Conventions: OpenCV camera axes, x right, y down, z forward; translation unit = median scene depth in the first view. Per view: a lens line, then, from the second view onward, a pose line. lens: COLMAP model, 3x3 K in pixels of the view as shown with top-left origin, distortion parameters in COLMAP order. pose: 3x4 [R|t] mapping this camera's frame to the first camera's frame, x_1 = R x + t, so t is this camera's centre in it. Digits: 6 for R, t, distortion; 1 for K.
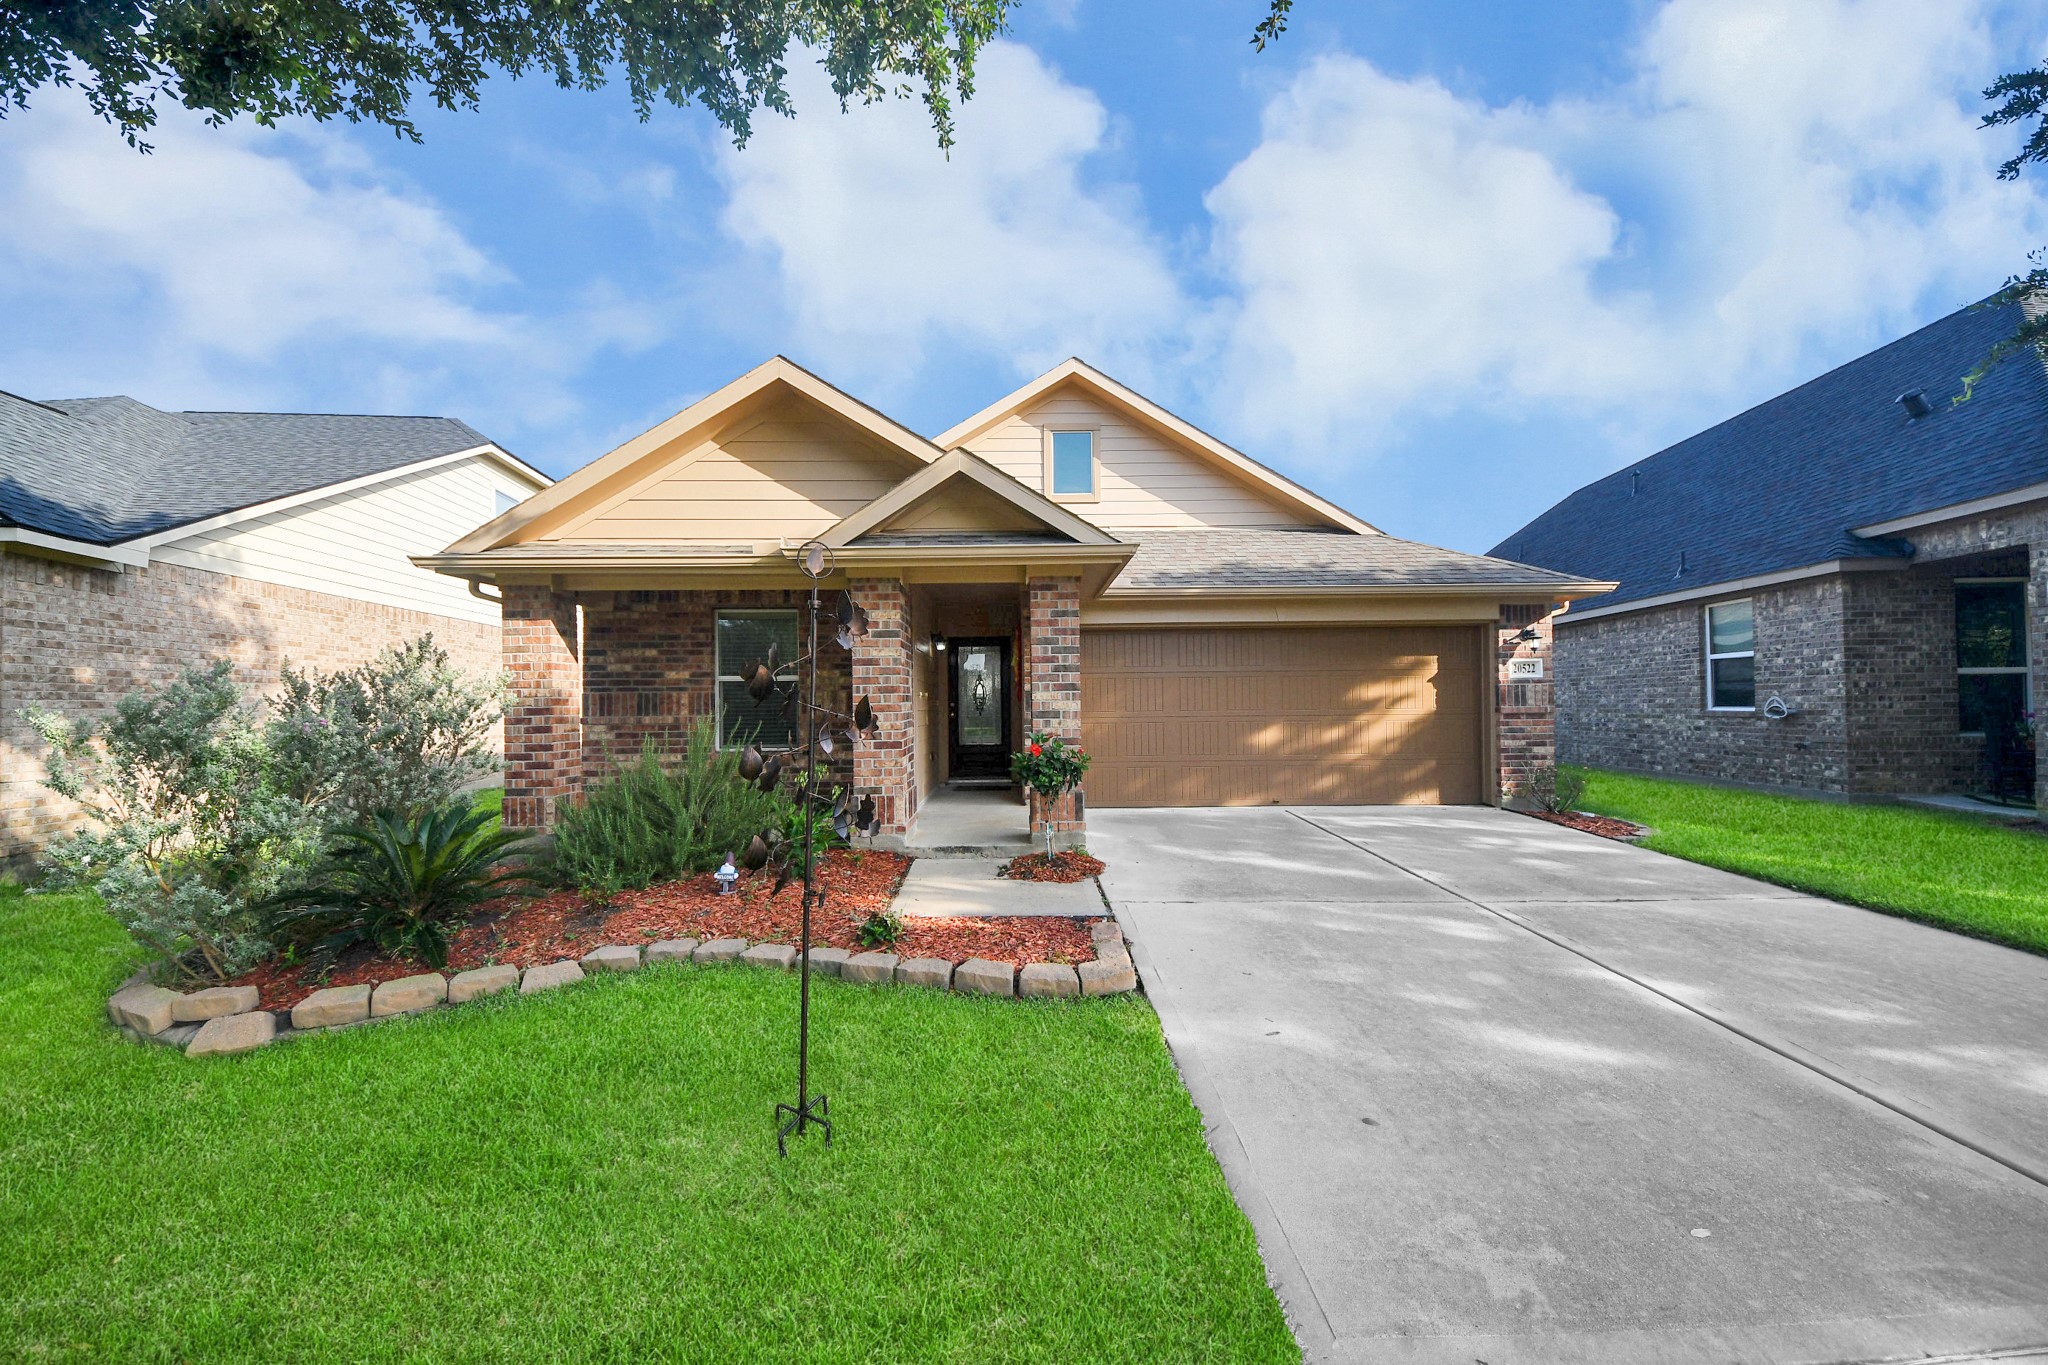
lens RADIAL K [[725.9, 0, 1020.1], [0, 725.9, 695.4], [0, 0, 1]] dist [0.010946, -0.008762]
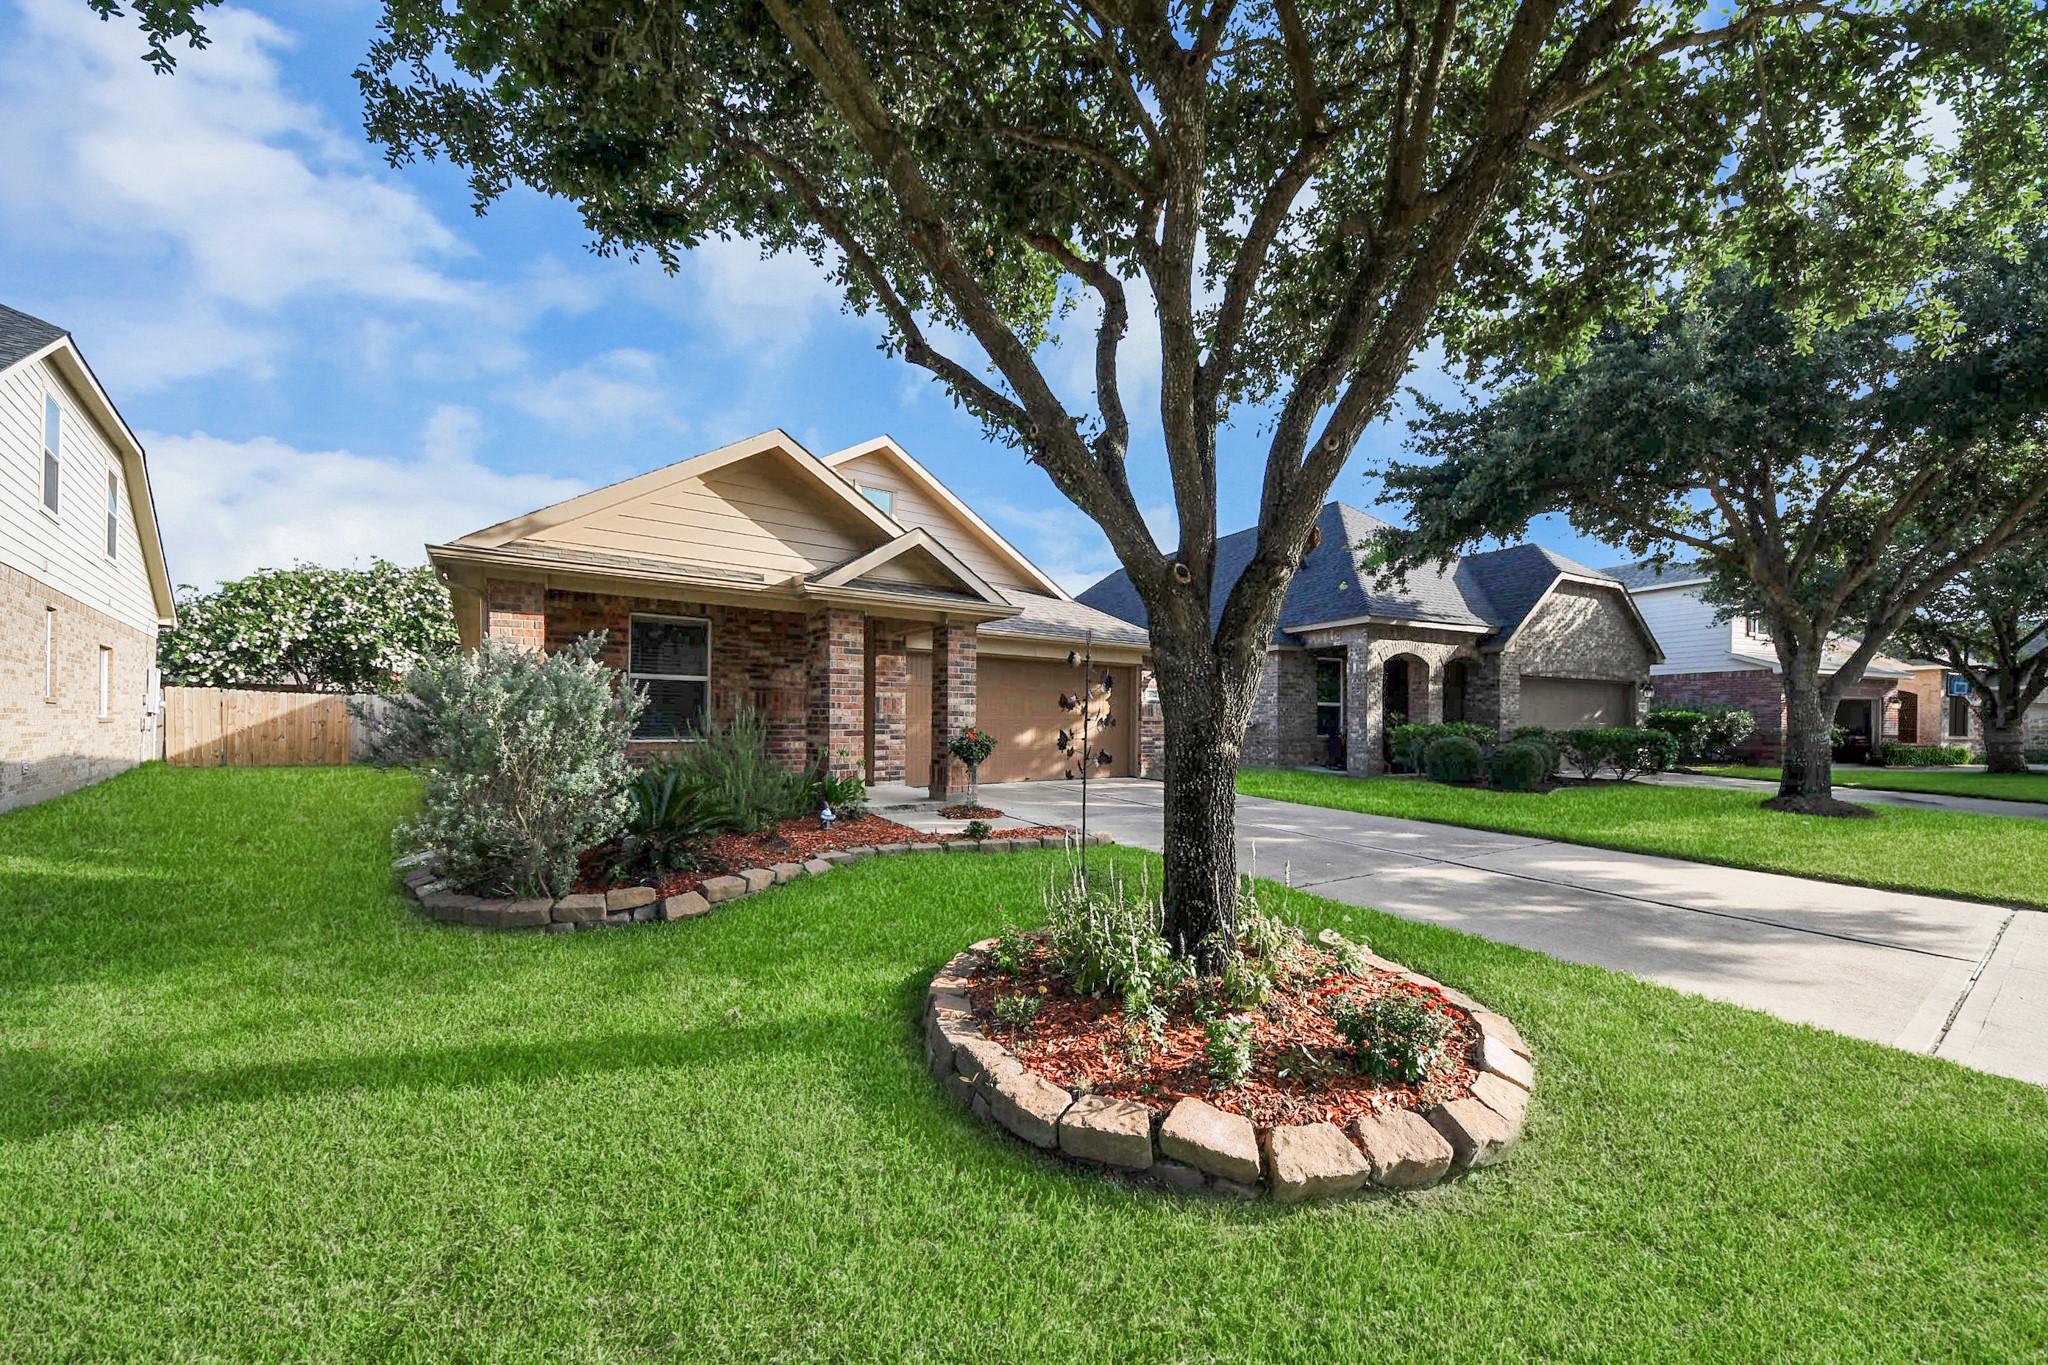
lens RADIAL K [[725.9, 0, 1020.1], [0, 725.9, 695.4], [0, 0, 1]] dist [0.010946, -0.008762]
pose [[0.836287, 0.037433, 0.547013, -0.664702], [-0.025751, 0.999247, -0.029010, 0.029645], [-0.547687, 0.010174, 0.836621, -0.312483]]
